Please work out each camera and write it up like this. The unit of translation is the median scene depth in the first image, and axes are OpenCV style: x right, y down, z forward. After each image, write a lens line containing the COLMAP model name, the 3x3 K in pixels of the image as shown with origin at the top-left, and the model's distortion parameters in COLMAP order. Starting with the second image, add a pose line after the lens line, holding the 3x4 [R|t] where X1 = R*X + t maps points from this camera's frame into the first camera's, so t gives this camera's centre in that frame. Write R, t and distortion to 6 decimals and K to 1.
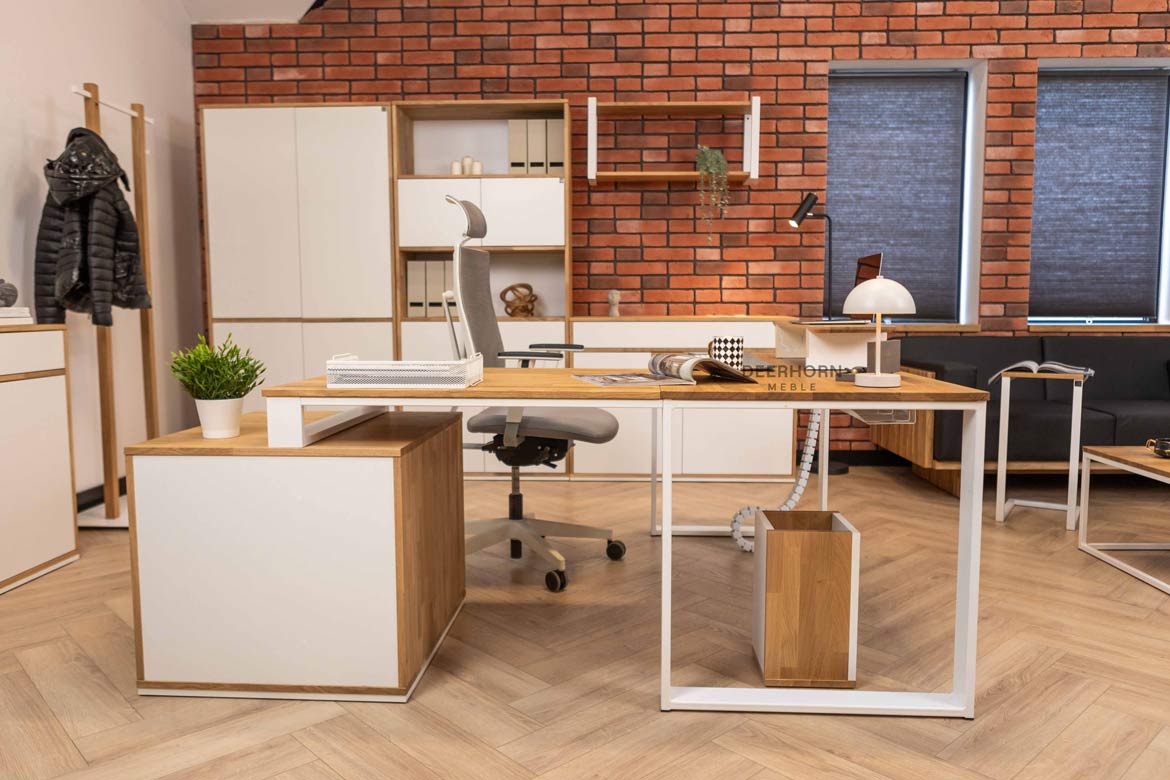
lens RADIAL K [[862.1, 0, 581.2], [0, 862.1, 385.6], [0, 0, 1]] dist [-0.009537, 0.004923]
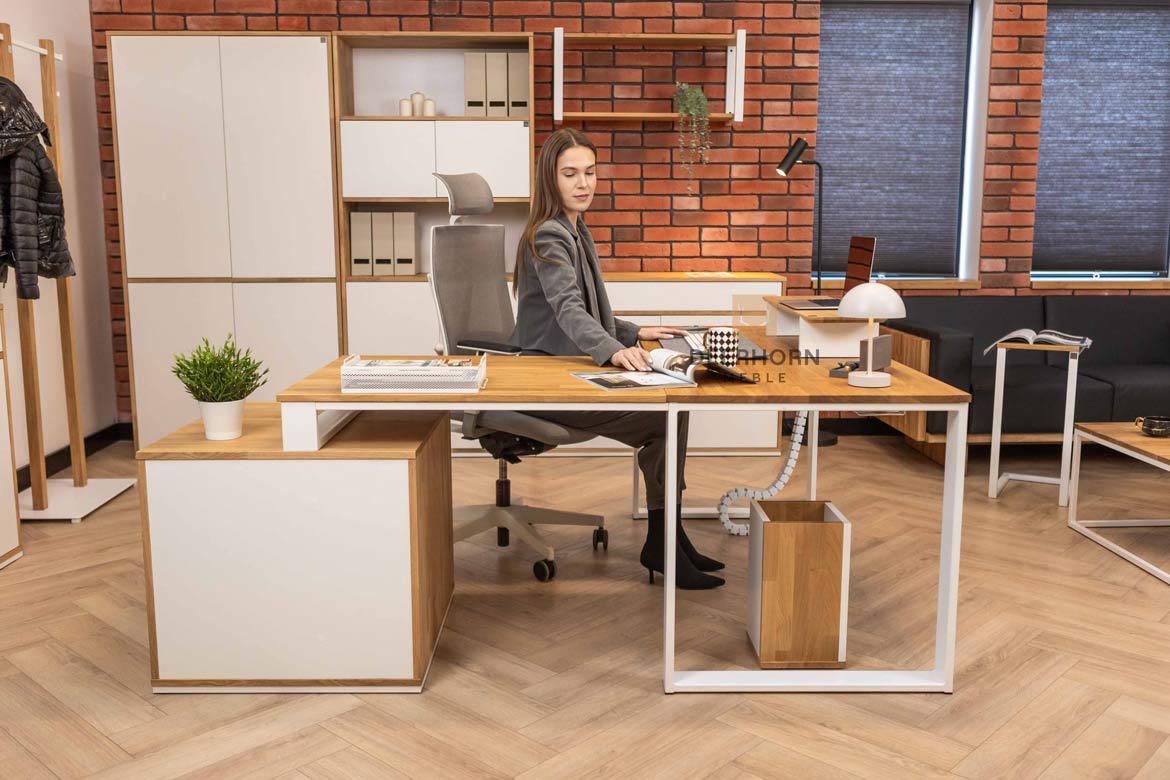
lens RADIAL K [[1066.7, 0, 579.4], [0, 1066.7, 385.8], [0, 0, 1]] dist [0.001533, -0.004624]
pose [[0.997788, -0.008198, 0.065964, -0.039671], [0.003931, 0.997907, 0.064553, -0.035442], [-0.066355, -0.064150, 0.995732, -0.114471]]
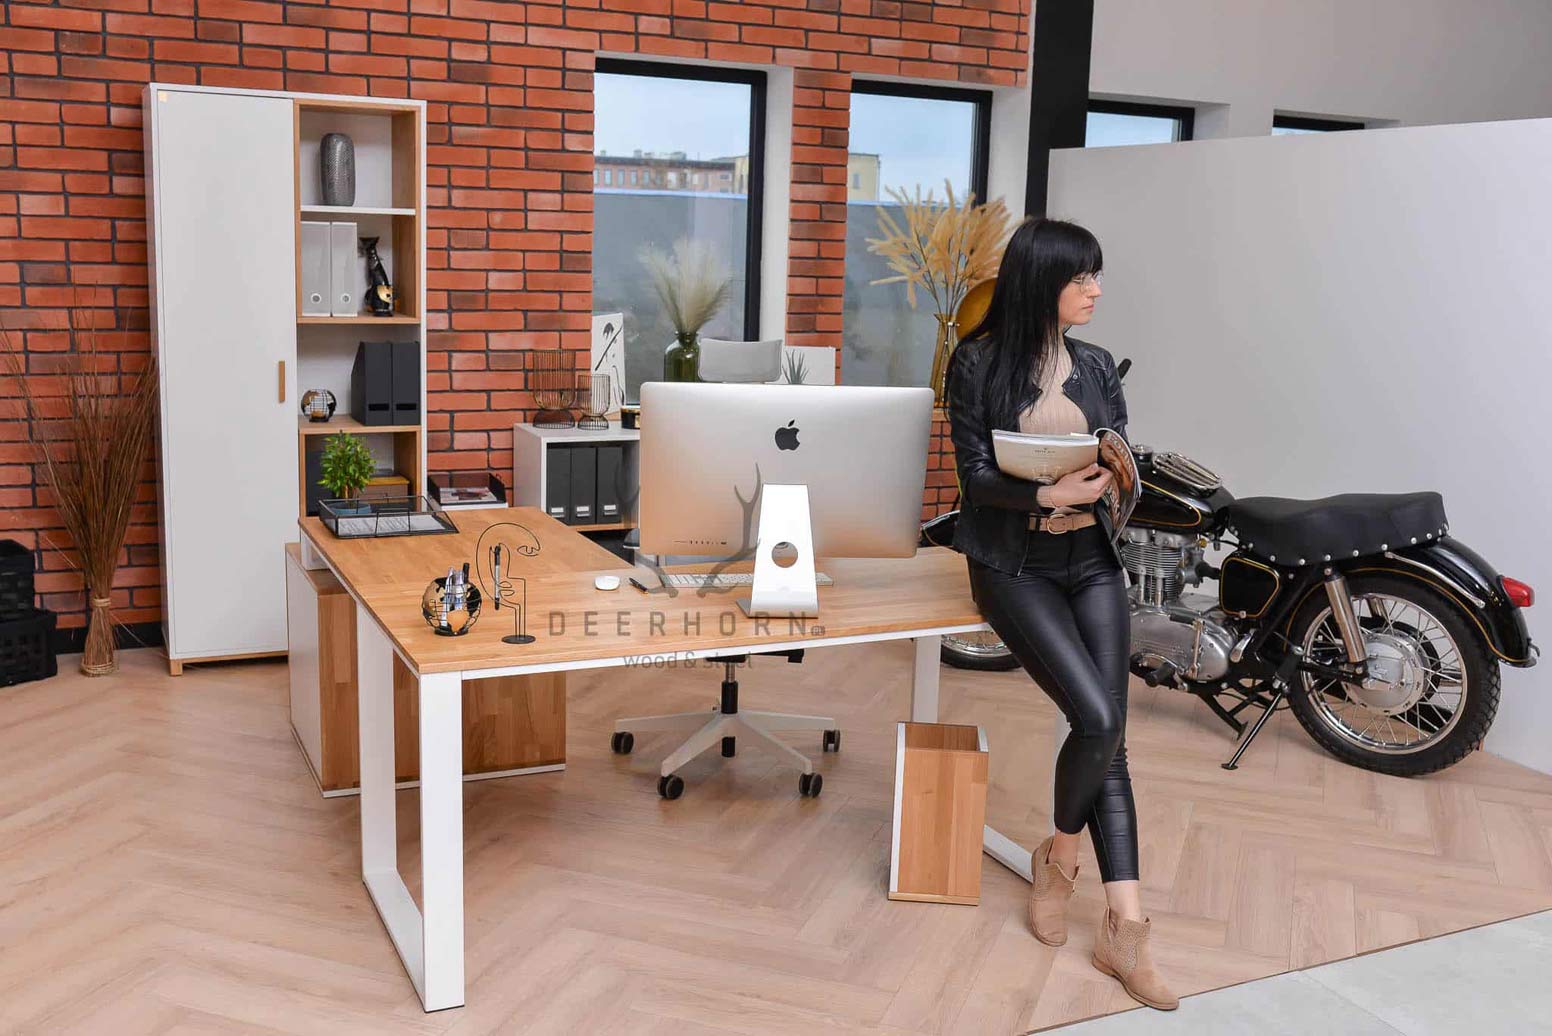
lens RADIAL K [[1526.1, 0, 776.0], [0, 1526.1, 518.0], [0, 0, 1]] dist [-0.039656, 0.025715]
pose [[0.887393, -0.053499, 0.457898, -0.174522], [0.009292, 0.995118, 0.098258, -0.115889], [-0.460919, -0.082939, 0.883558, -0.208557]]
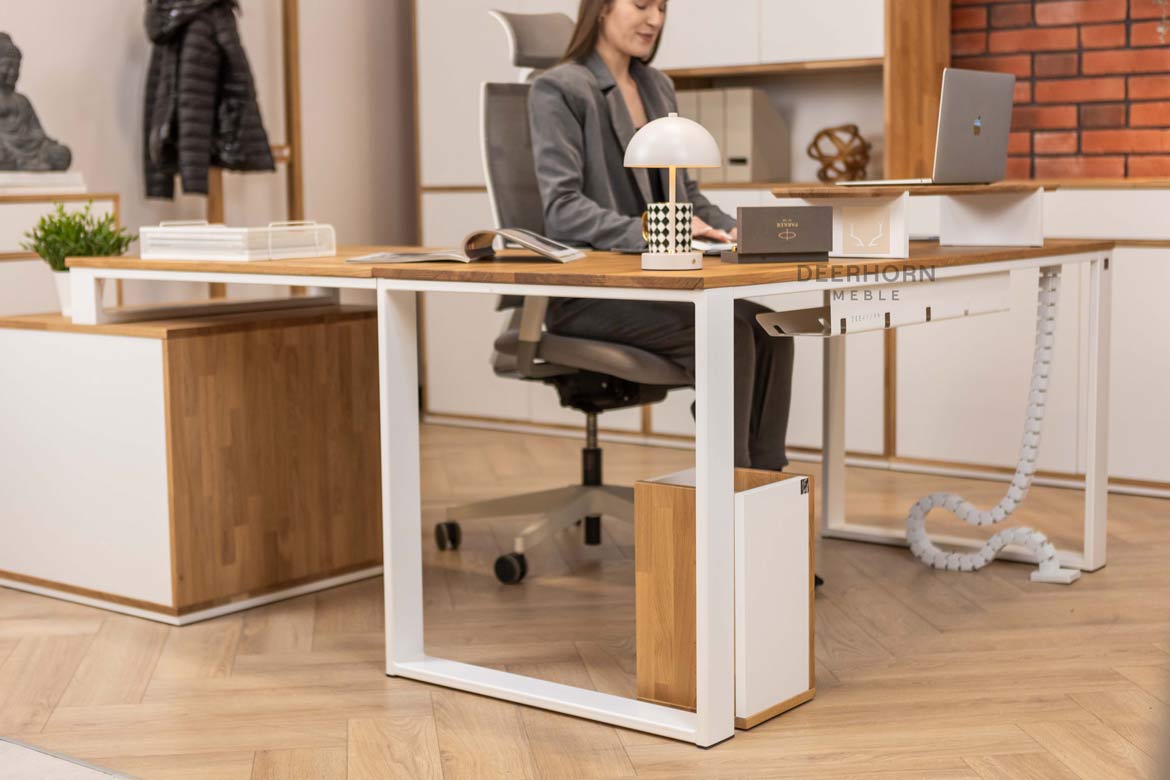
lens RADIAL K [[1825.9, 0, 556.0], [0, 1825.9, 390.0], [0, 0, 1]] dist [-0.040156, 0.039061]
pose [[0.813822, 0.058671, -0.578145, 0.481828], [-0.042763, 0.998239, 0.041108, 0.017128], [0.579539, -0.008732, 0.814898, -0.109275]]
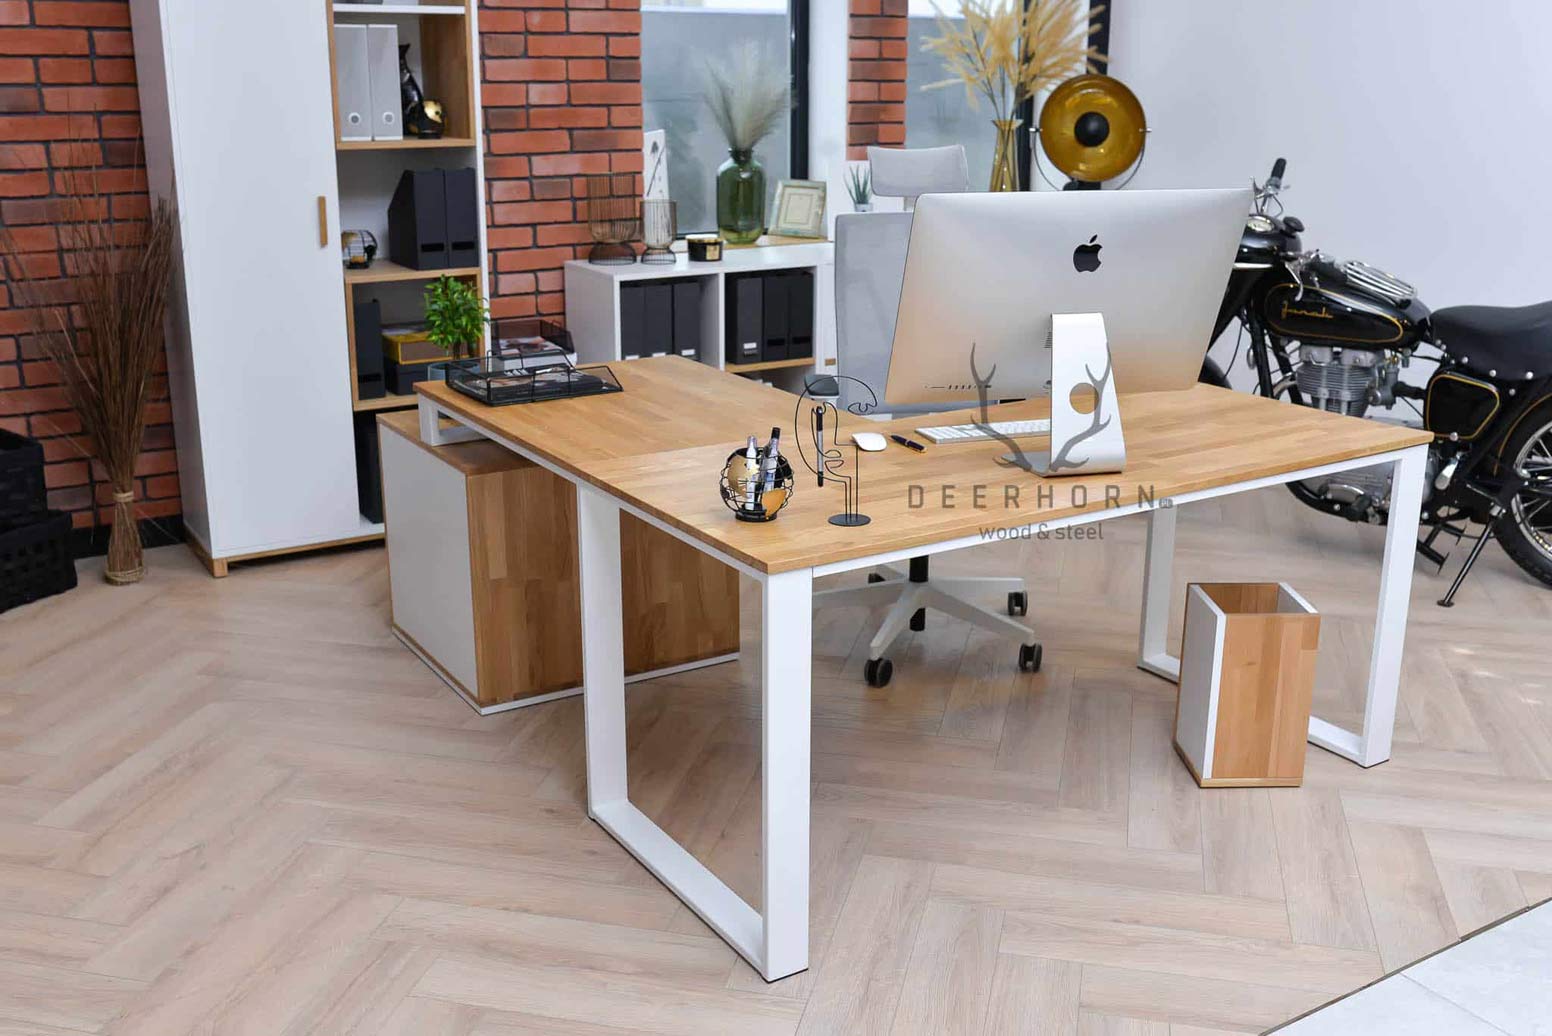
lens RADIAL K [[1539.6, 0, 776.0], [0, 1539.6, 518.0], [0, 0, 1]] dist [-0.062021, 0.093306]
pose [[0.828951, -0.154171, 0.537653, -0.281941], [0.047603, 0.977220, 0.206821, -0.112424], [-0.557291, -0.145851, 0.817407, -0.000054]]
